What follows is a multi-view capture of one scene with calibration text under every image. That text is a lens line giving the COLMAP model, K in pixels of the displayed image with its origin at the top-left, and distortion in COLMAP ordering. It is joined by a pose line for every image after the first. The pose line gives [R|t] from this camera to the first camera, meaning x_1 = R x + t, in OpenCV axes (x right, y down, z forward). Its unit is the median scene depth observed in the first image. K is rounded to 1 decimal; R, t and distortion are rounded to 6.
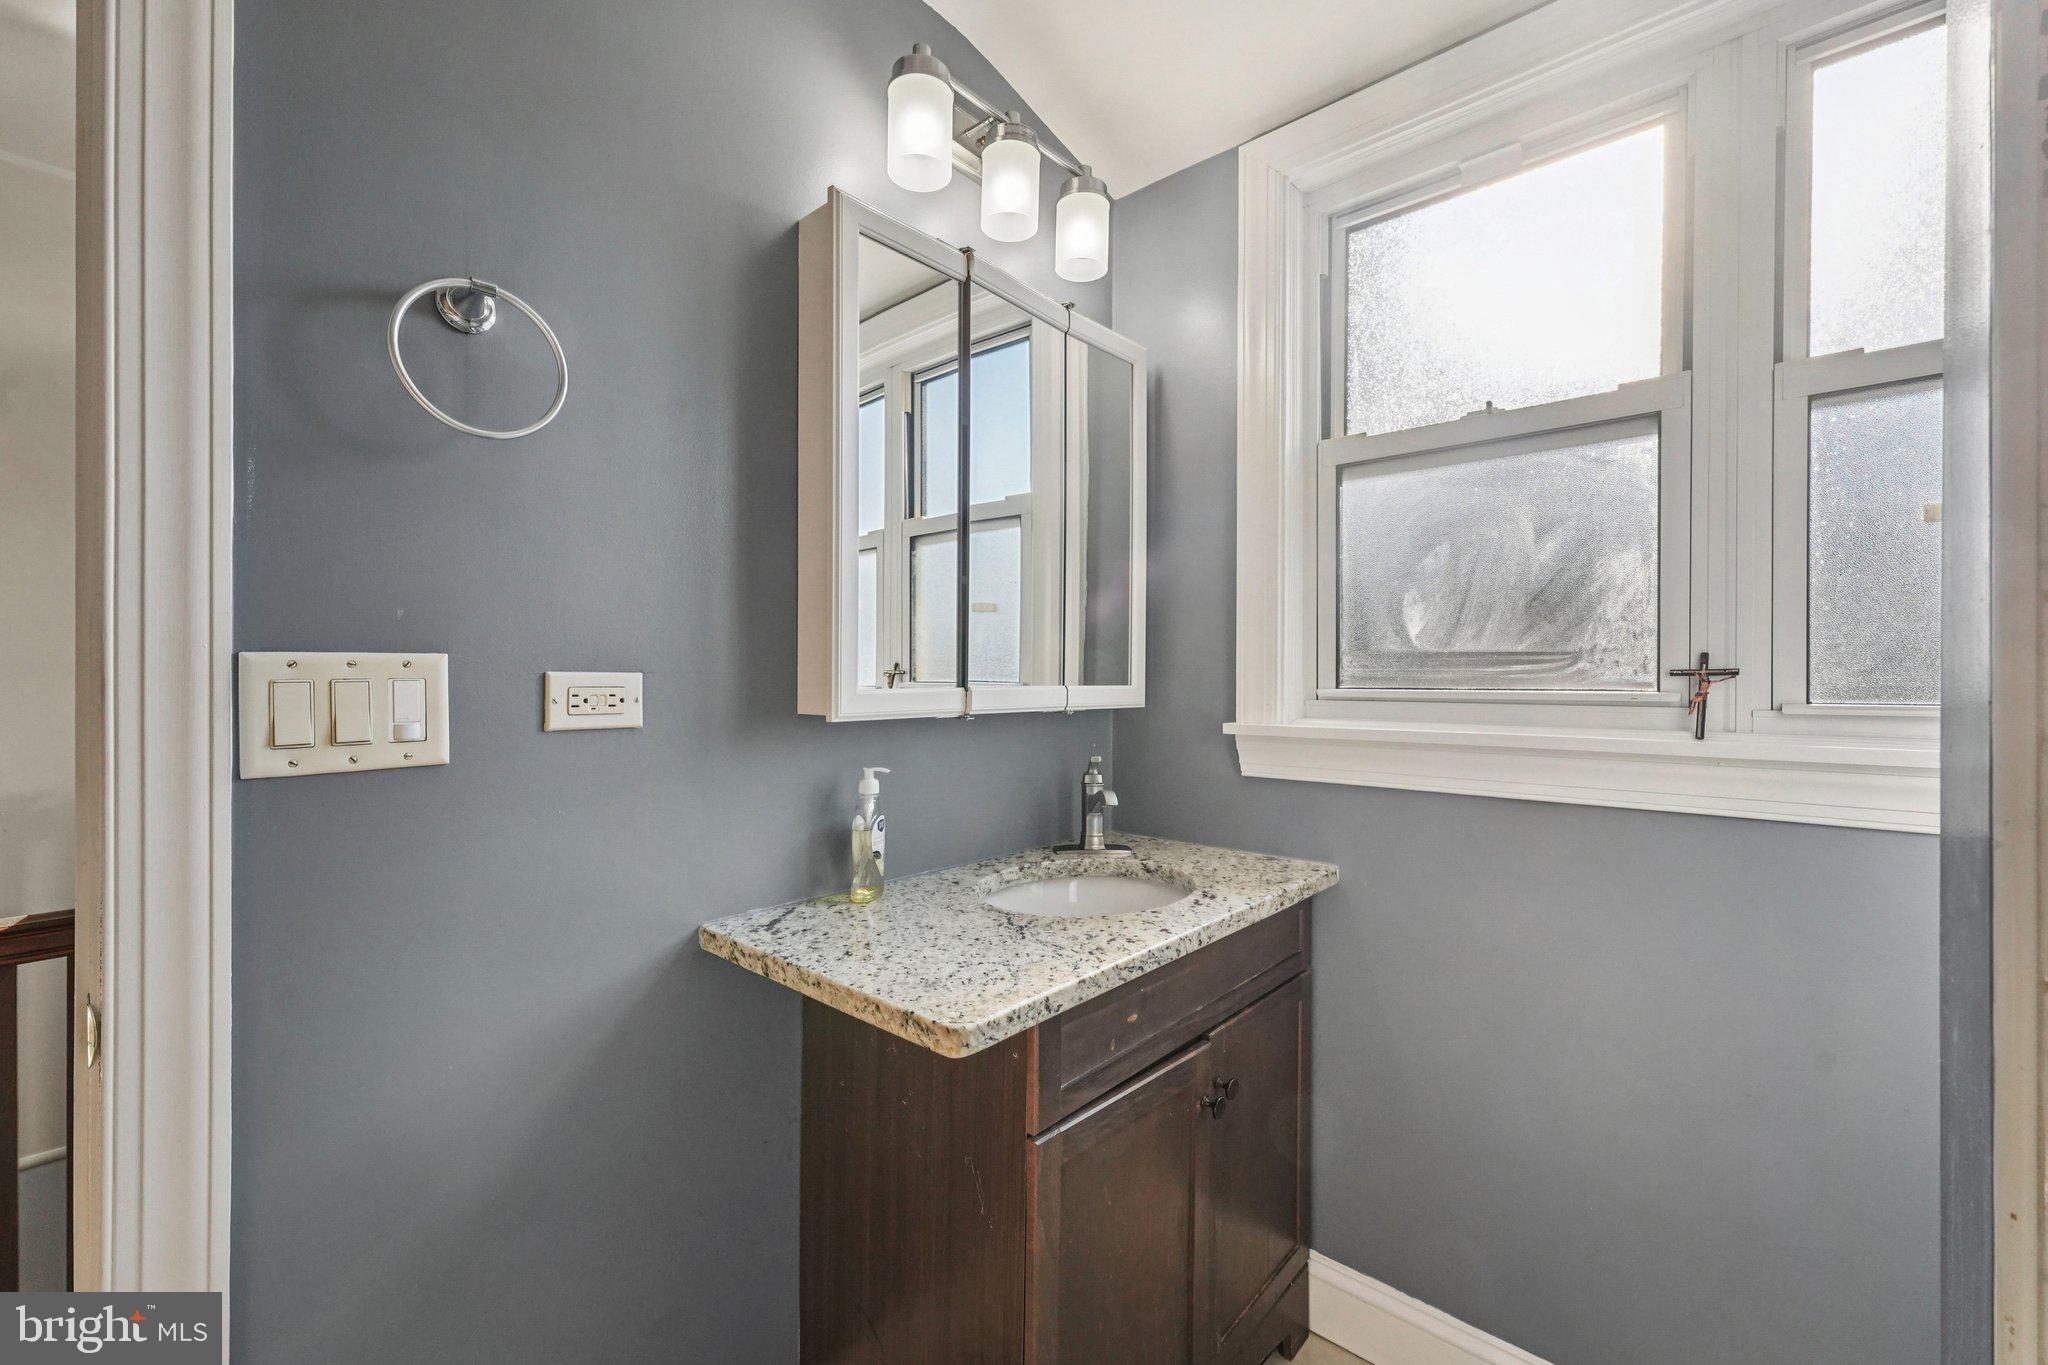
lens RADIAL K [[821.1, 0, 1024.0], [0, 821.1, 682.5], [0, 0, 1]] dist [-0.002483, -0.000054]
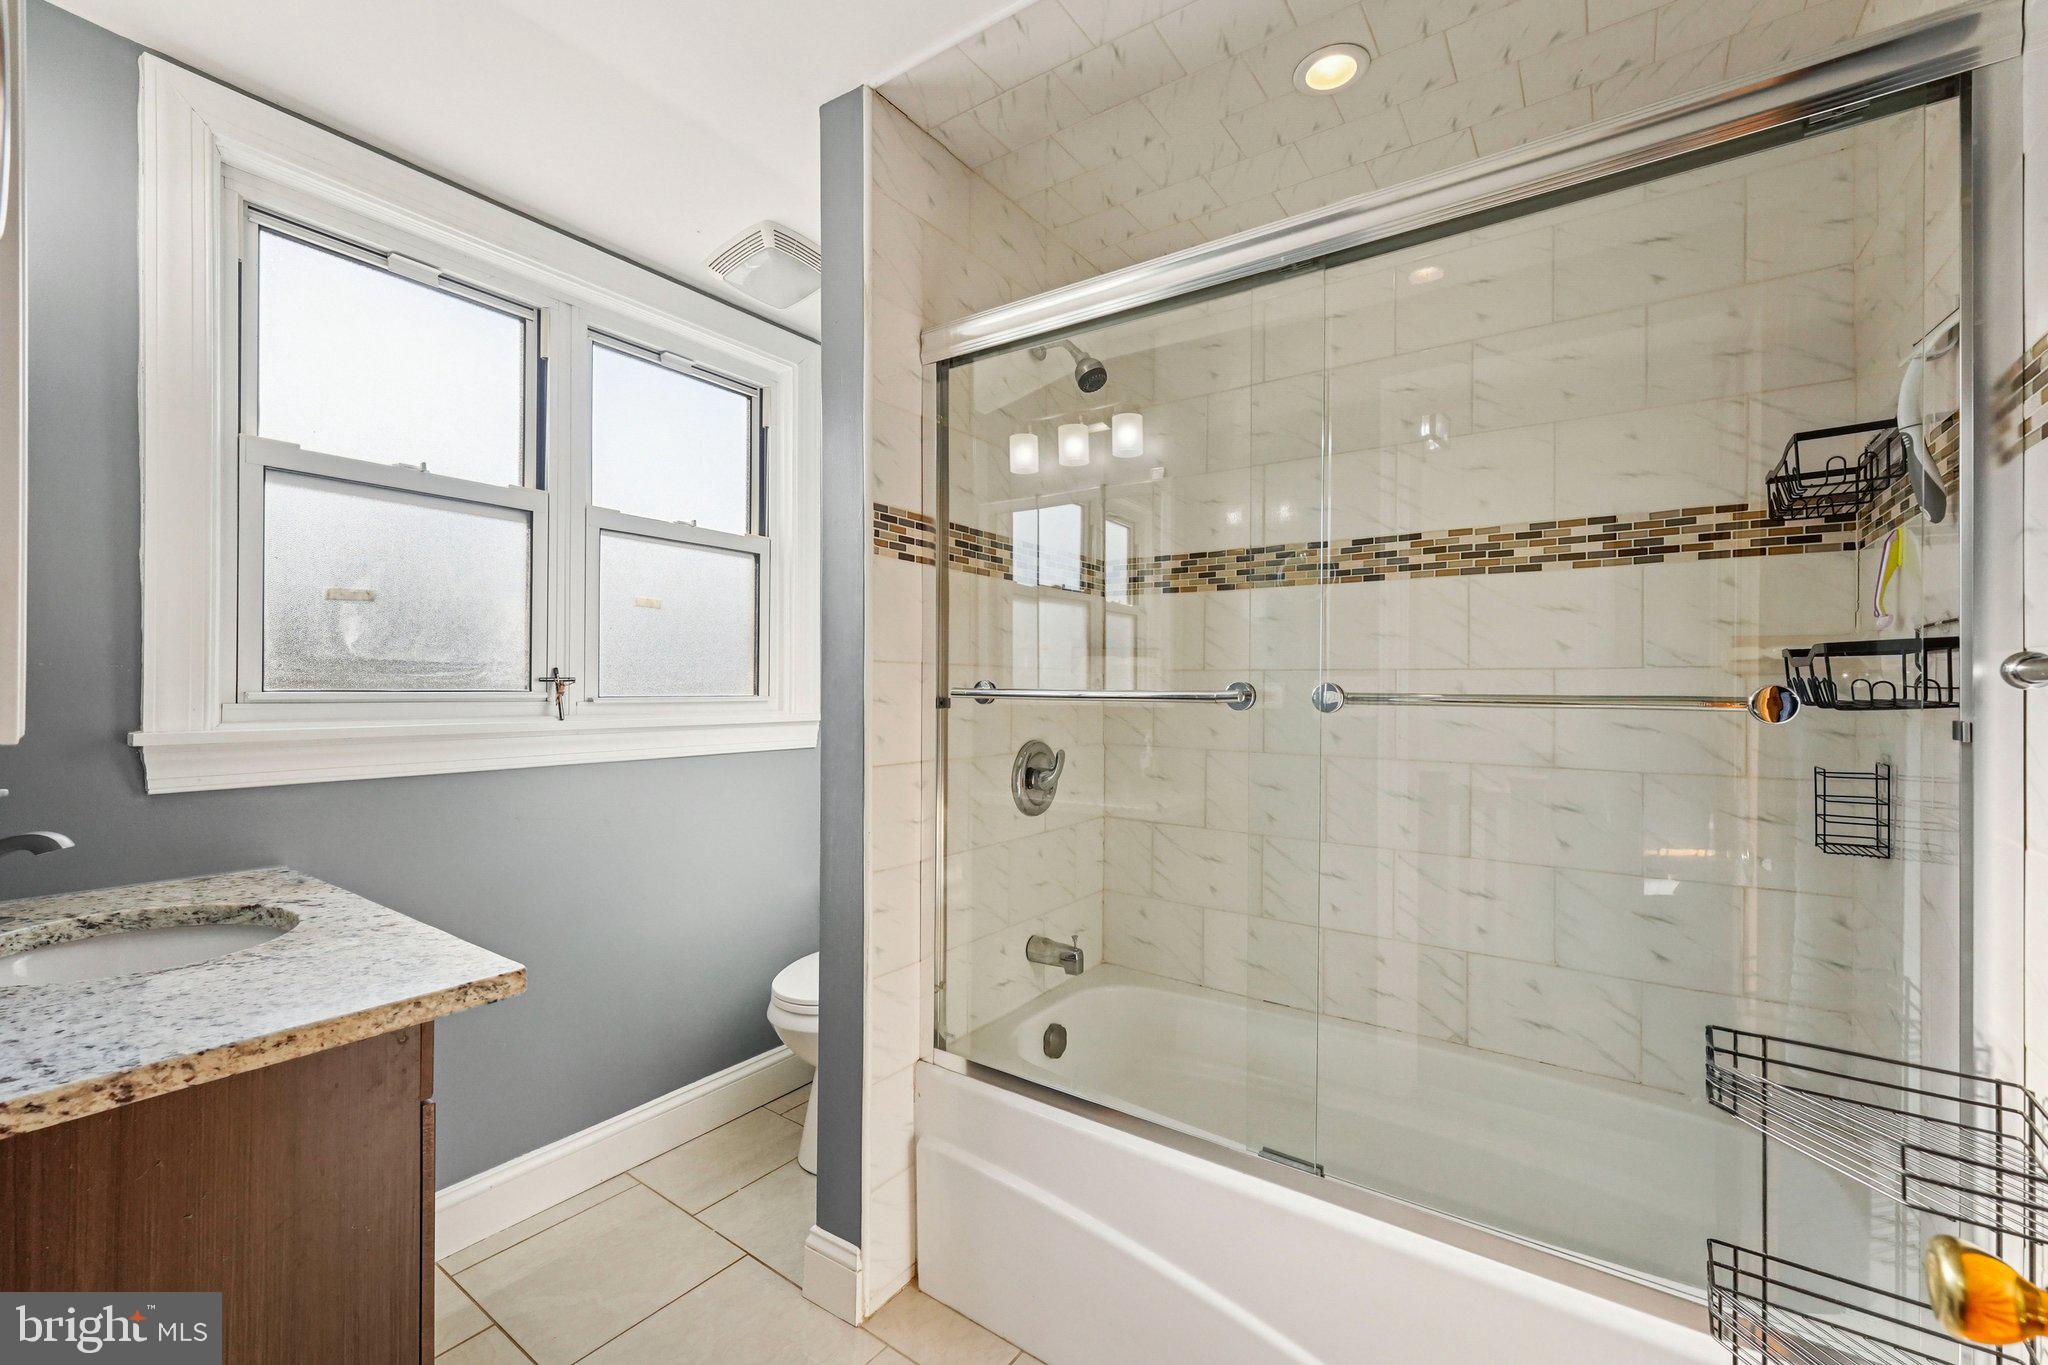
lens RADIAL K [[821.1, 0, 1024.0], [0, 821.1, 682.5], [0, 0, 1]] dist [-0.002483, -0.000054]
pose [[-0.128707, 0.009458, 0.991638, -0.878629], [-0.000172, 0.999954, -0.009560, 0.007776], [-0.991683, -0.001401, -0.128699, 0.269801]]
